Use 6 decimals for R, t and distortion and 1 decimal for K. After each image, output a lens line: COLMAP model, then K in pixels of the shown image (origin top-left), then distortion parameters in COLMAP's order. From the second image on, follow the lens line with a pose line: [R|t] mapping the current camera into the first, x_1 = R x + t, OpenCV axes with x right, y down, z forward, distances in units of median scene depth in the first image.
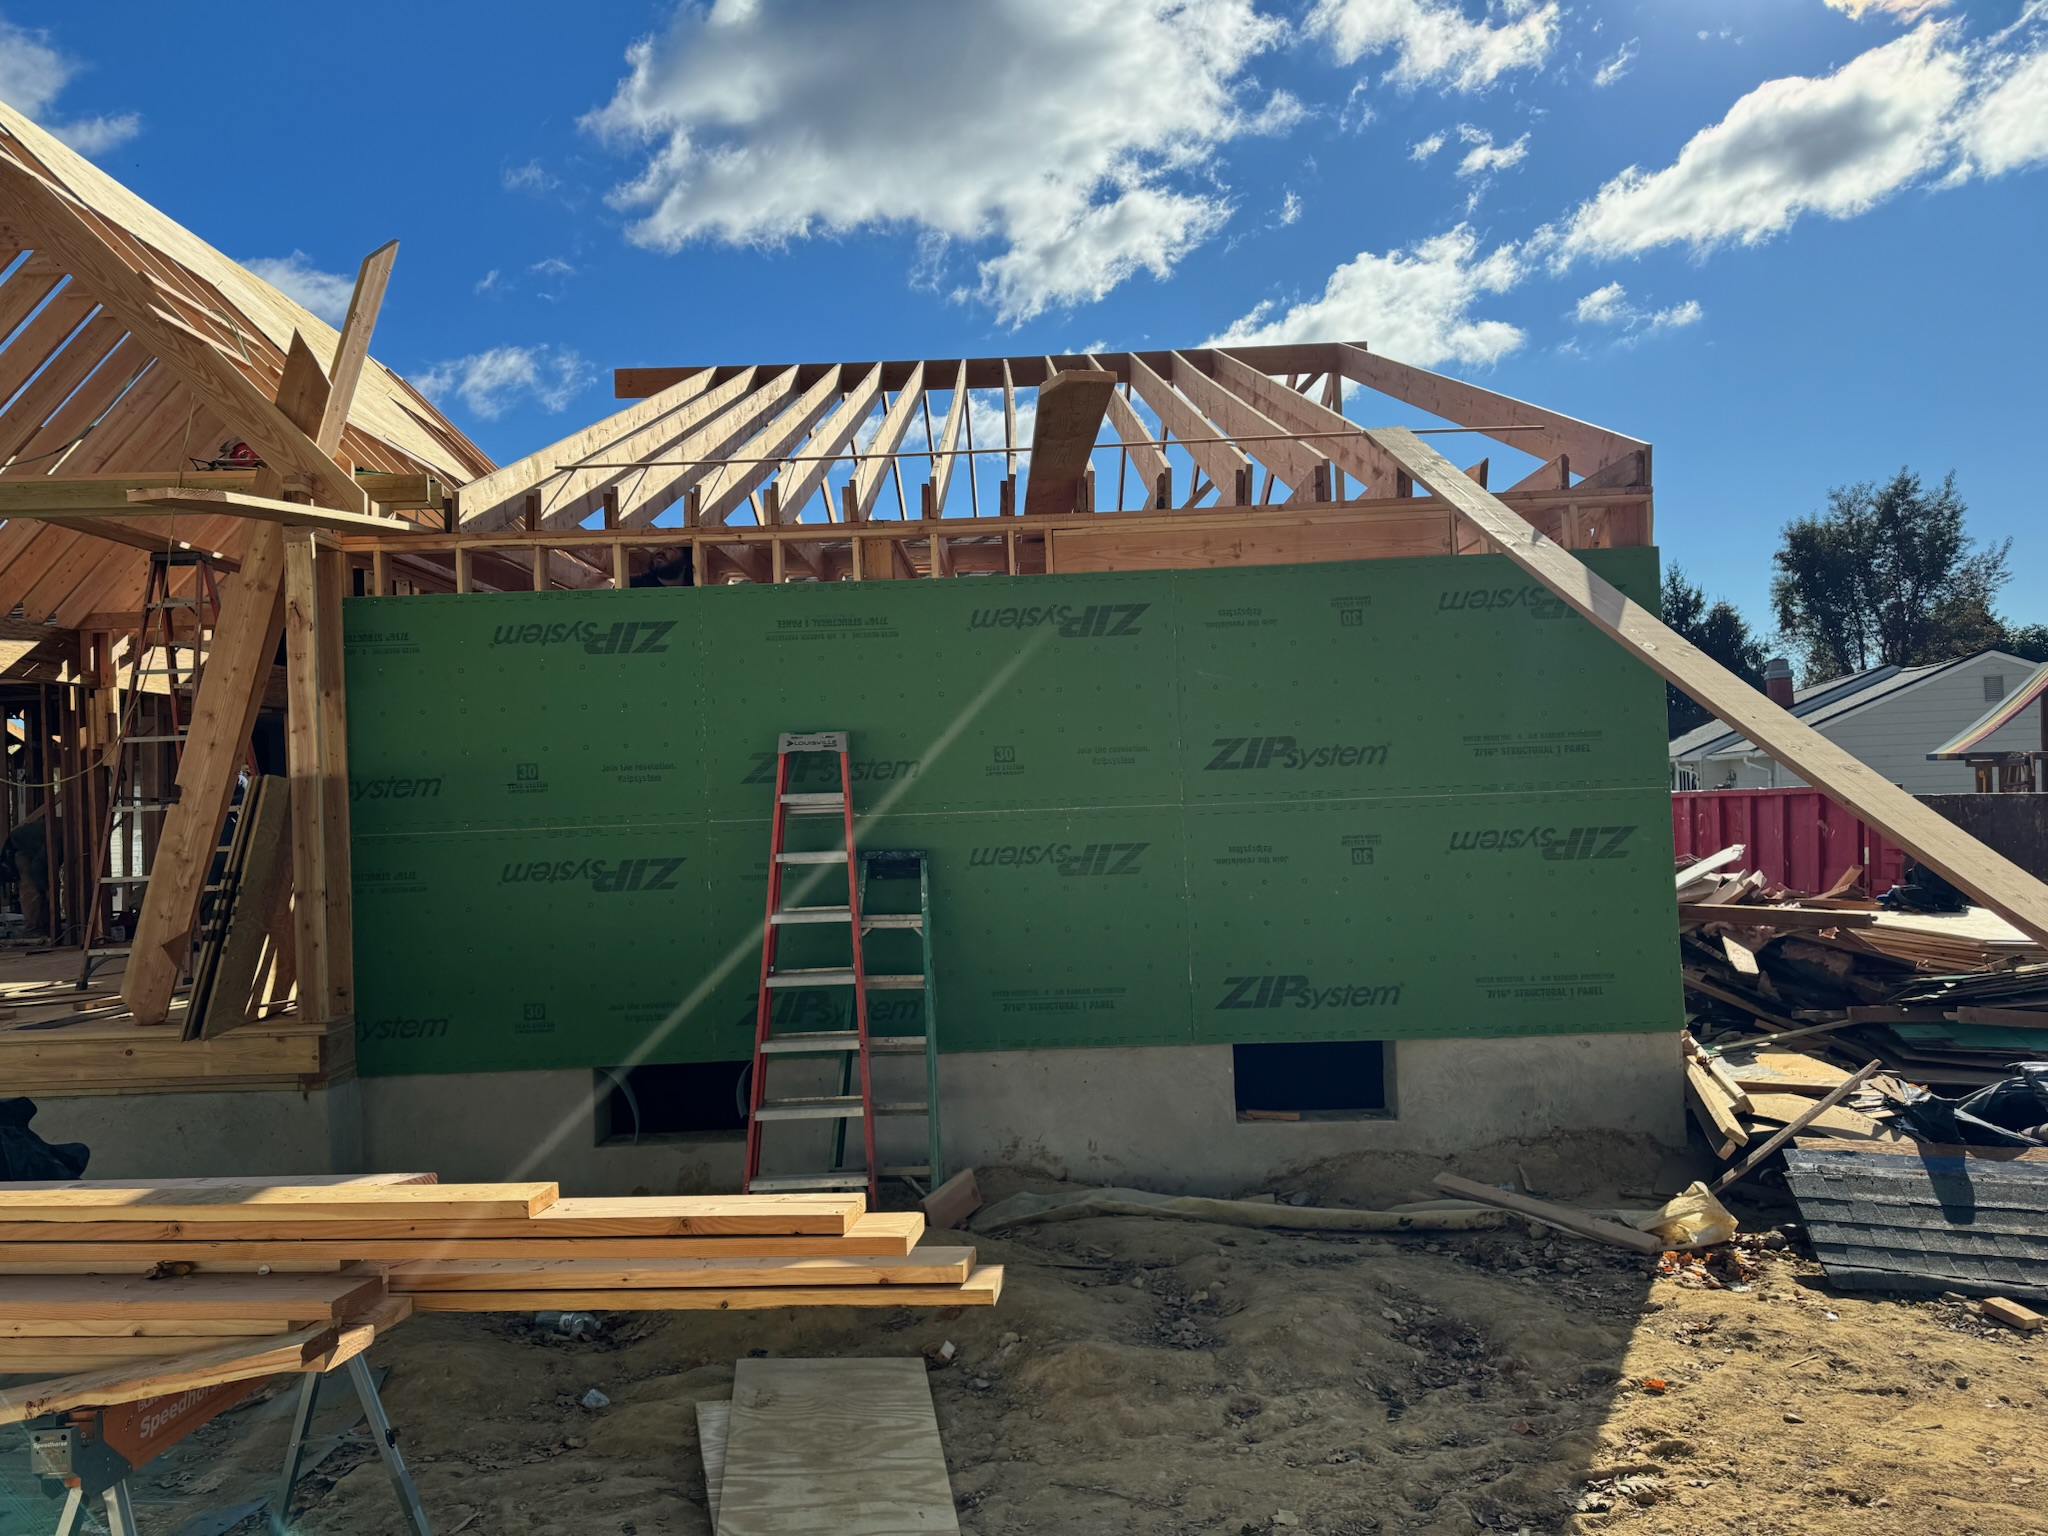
lens RADIAL K [[1486.2, 0, 1024.0], [0, 1486.2, 768.0], [0, 0, 1]] dist [0.141550, -0.257319]
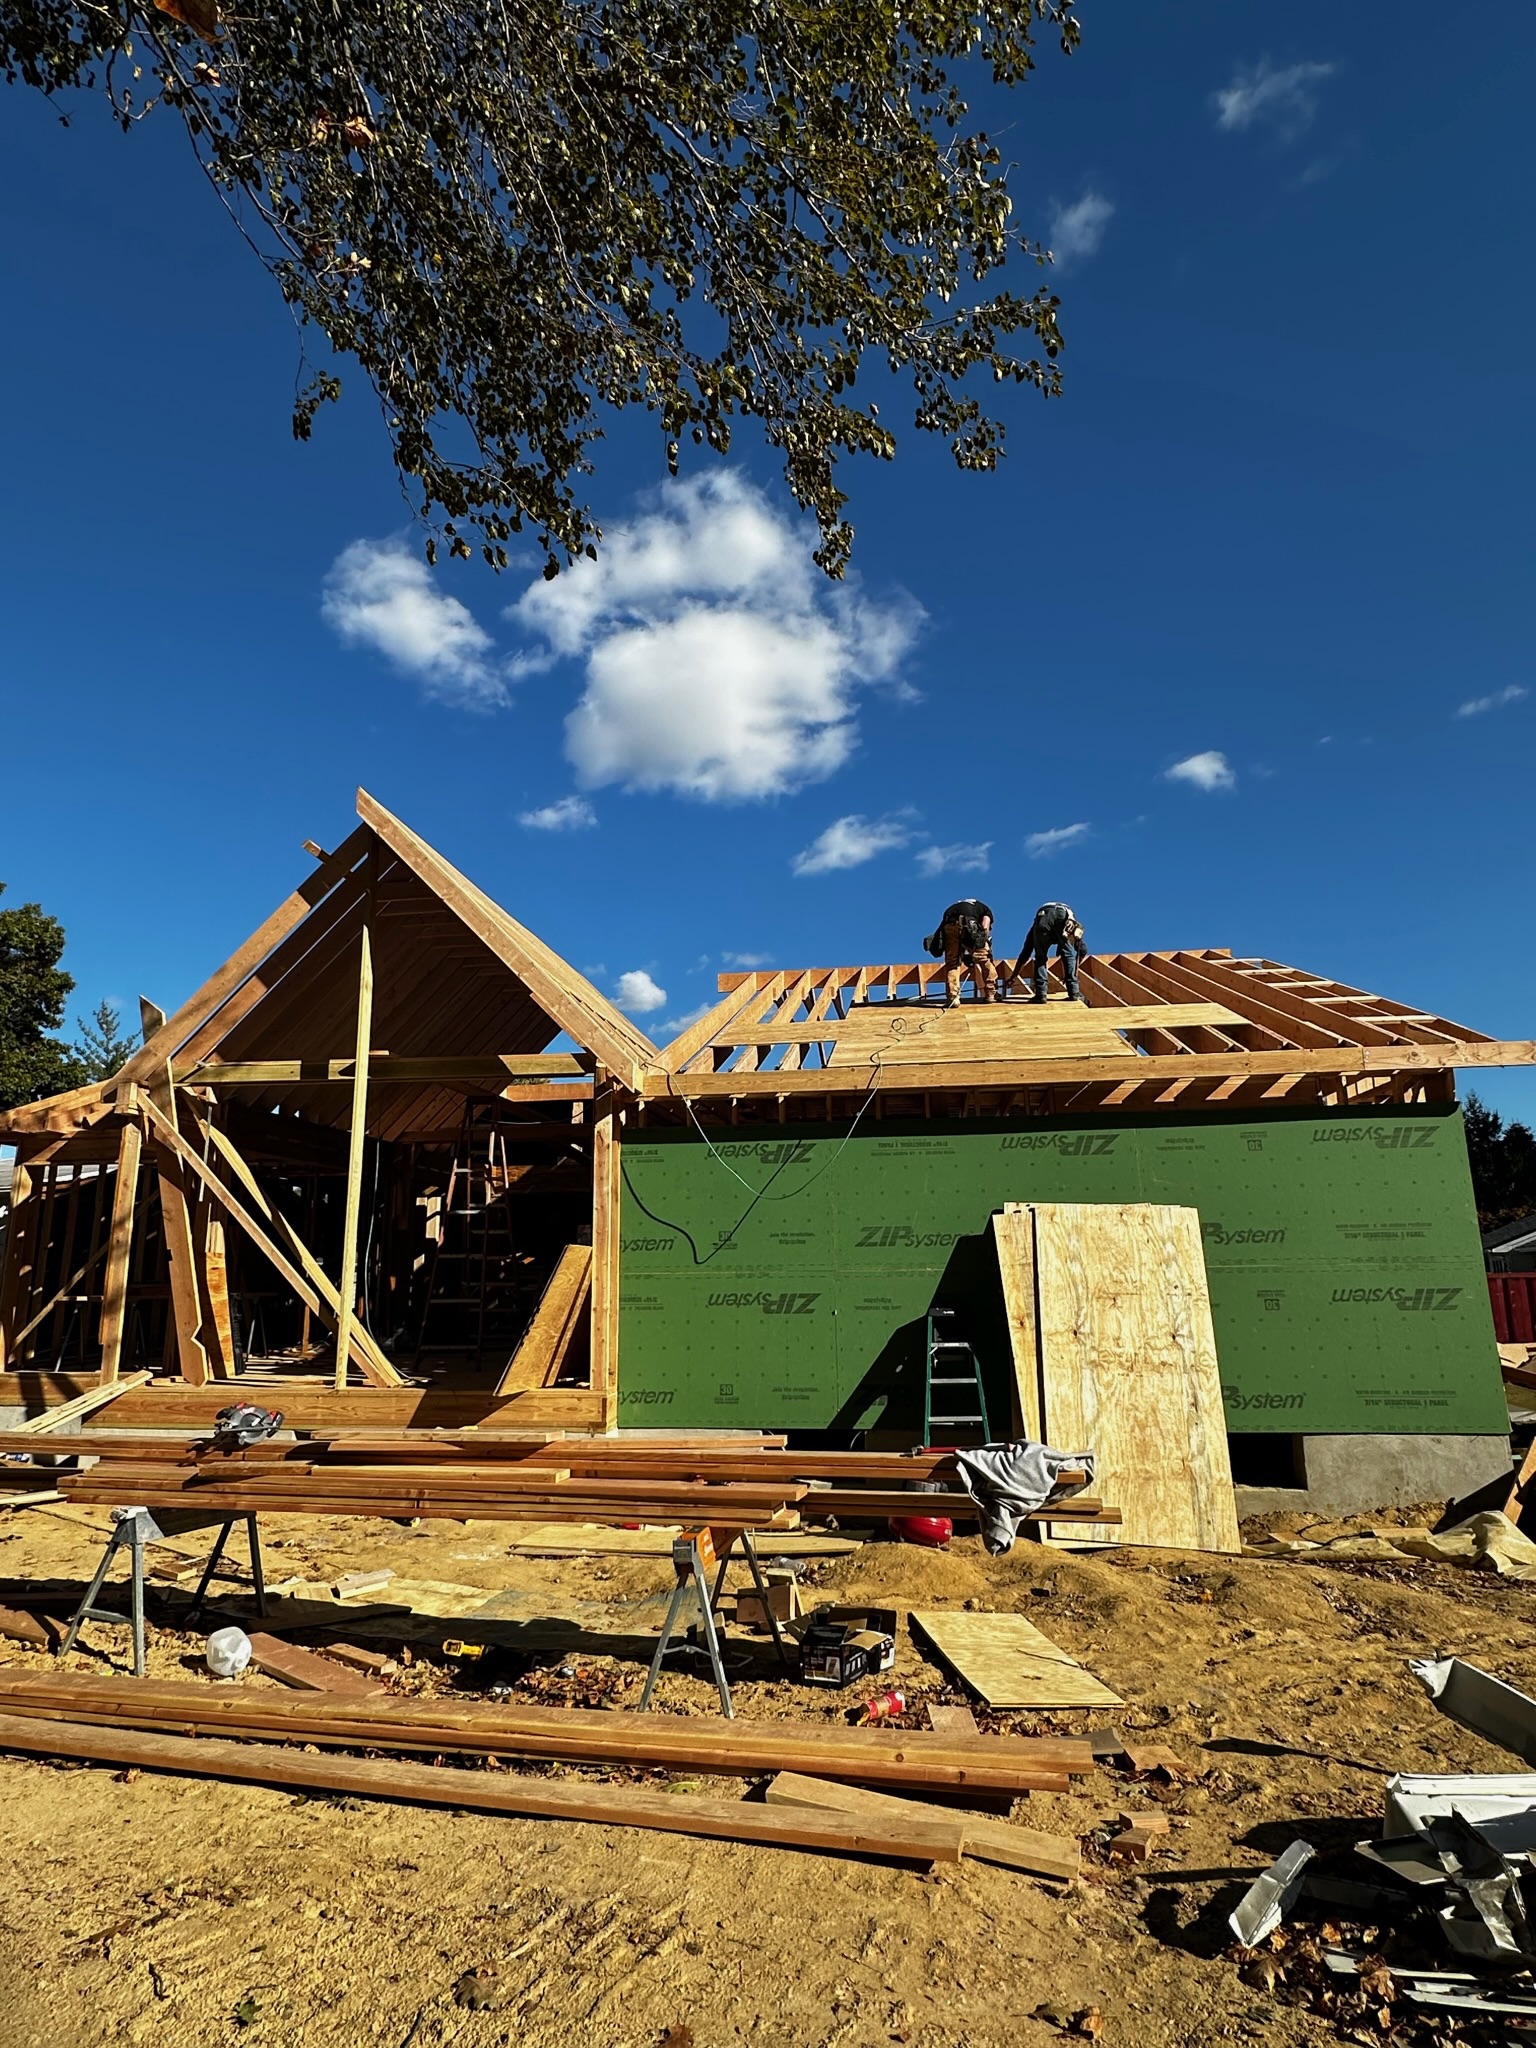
lens RADIAL K [[1172.3, 0, 768.0], [0, 1172.3, 1024.0], [0, 0, 1]] dist [-0.005778, -0.000821]
pose [[0.989147, -0.005670, -0.146817, -0.097079], [-0.021722, 0.982631, -0.184294, 0.009472], [0.145312, 0.185483, 0.971844, -0.259774]]
